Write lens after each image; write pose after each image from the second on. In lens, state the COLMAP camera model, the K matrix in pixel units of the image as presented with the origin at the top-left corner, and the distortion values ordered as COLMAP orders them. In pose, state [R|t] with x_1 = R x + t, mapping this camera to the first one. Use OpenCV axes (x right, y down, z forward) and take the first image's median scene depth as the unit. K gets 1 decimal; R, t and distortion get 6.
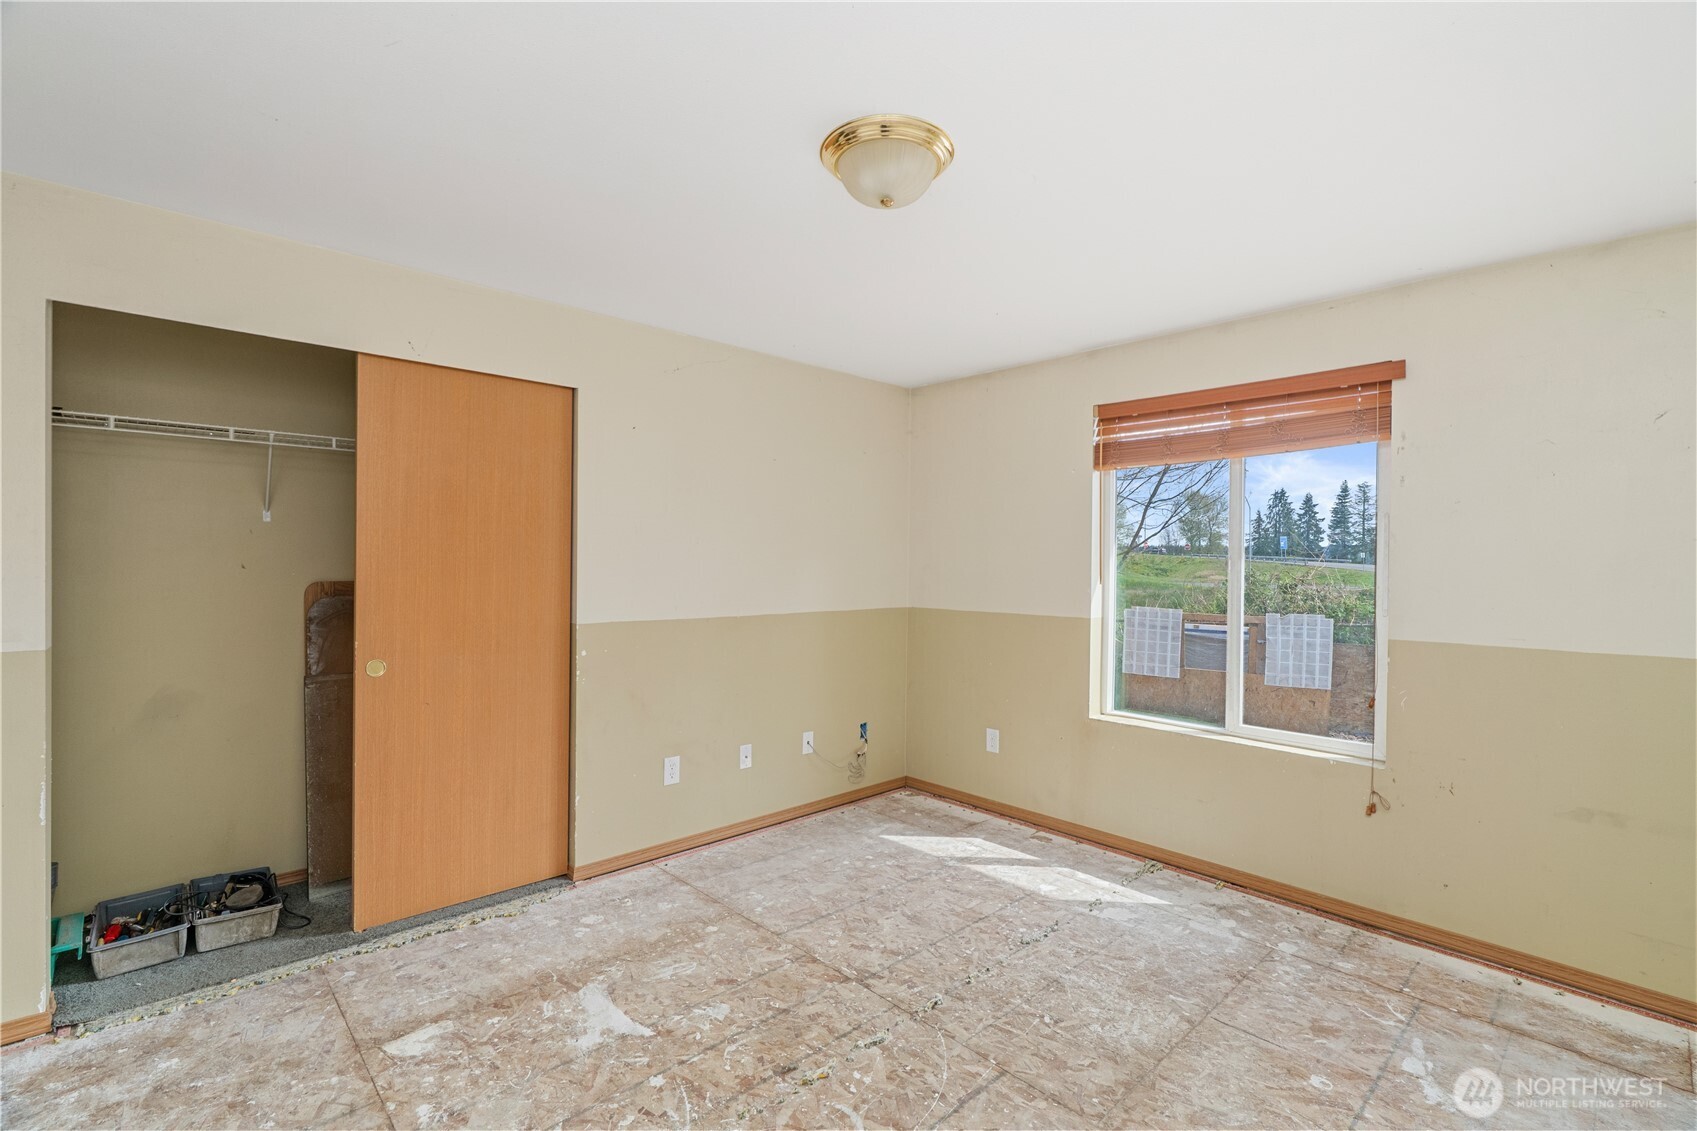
lens RADIAL K [[763.0, 0, 856.2], [0, 763.0, 564.8], [0, 0, 1]] dist [-0.008149, 0.003131]
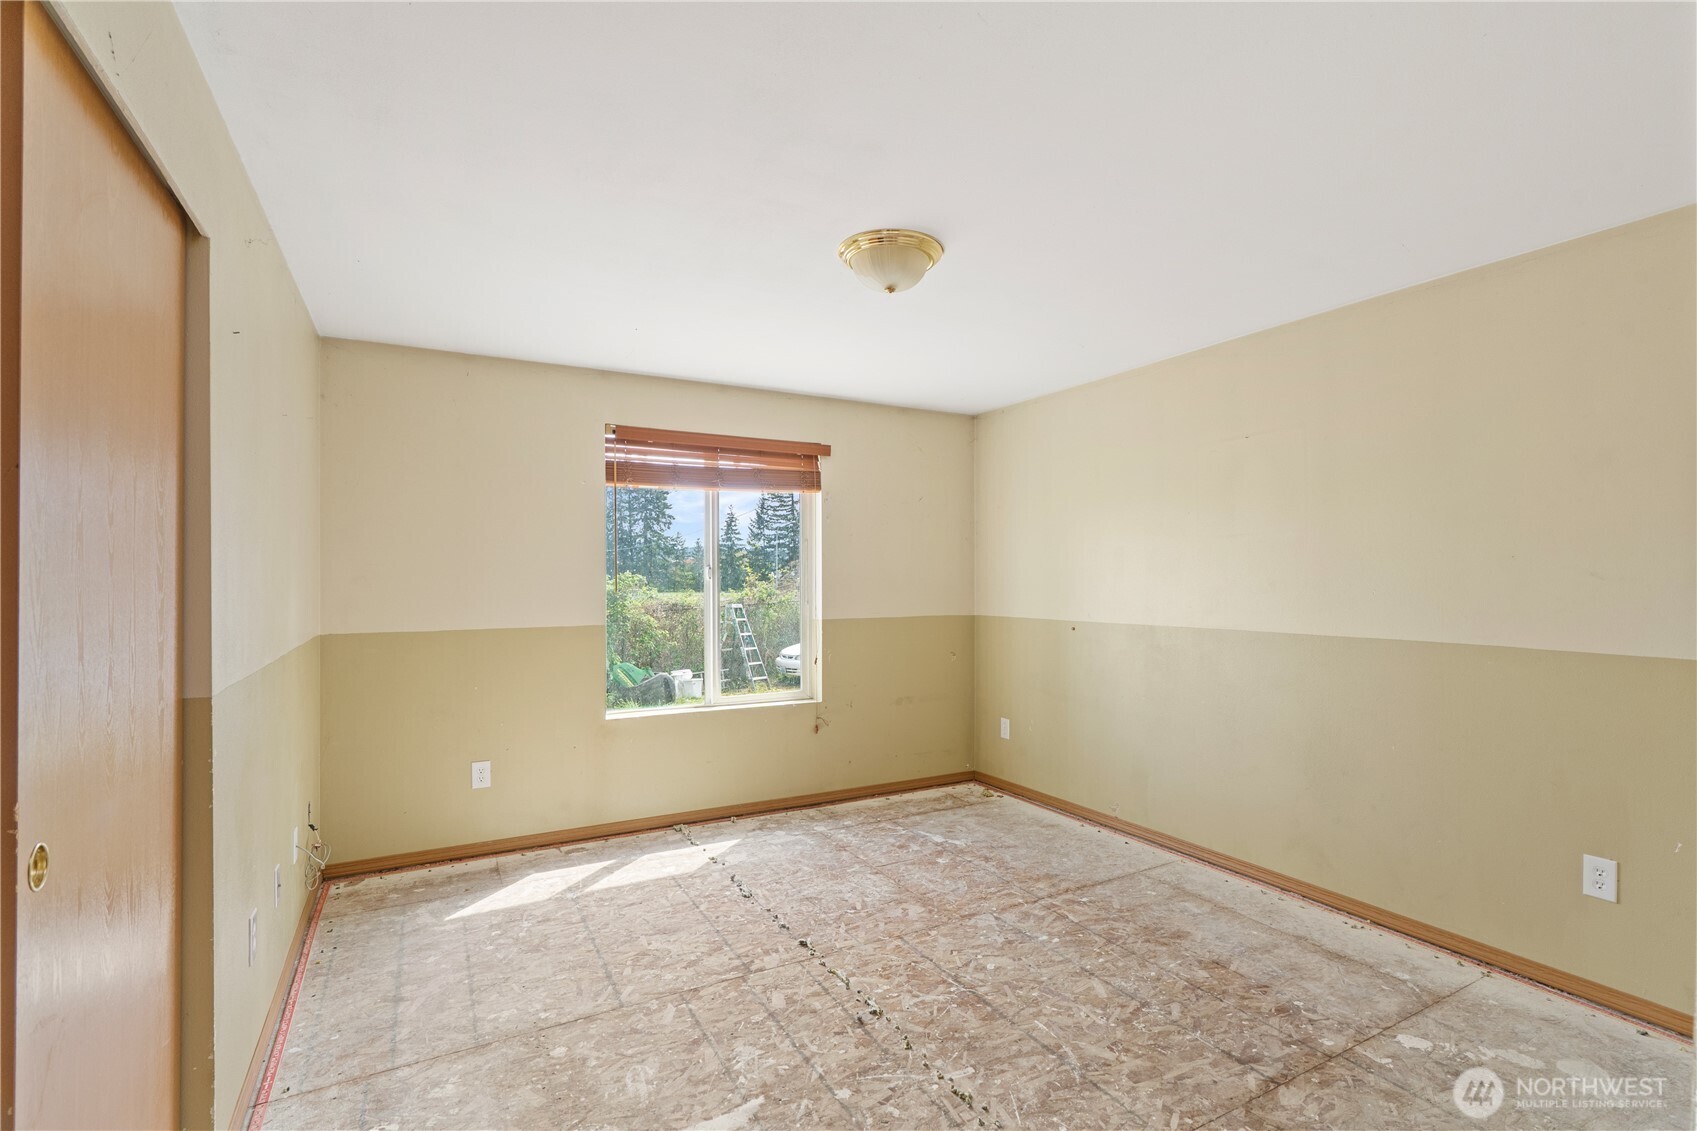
lens RADIAL K [[811.2, 0, 851.7], [0, 811.2, 572.3], [0, 0, 1]] dist [-0.004969, -0.000384]
pose [[0.247041, -0.004405, 0.968995, -0.835244], [0.008150, 0.999964, 0.002468, -0.003378], [-0.968971, 0.007288, 0.247068, 0.471395]]
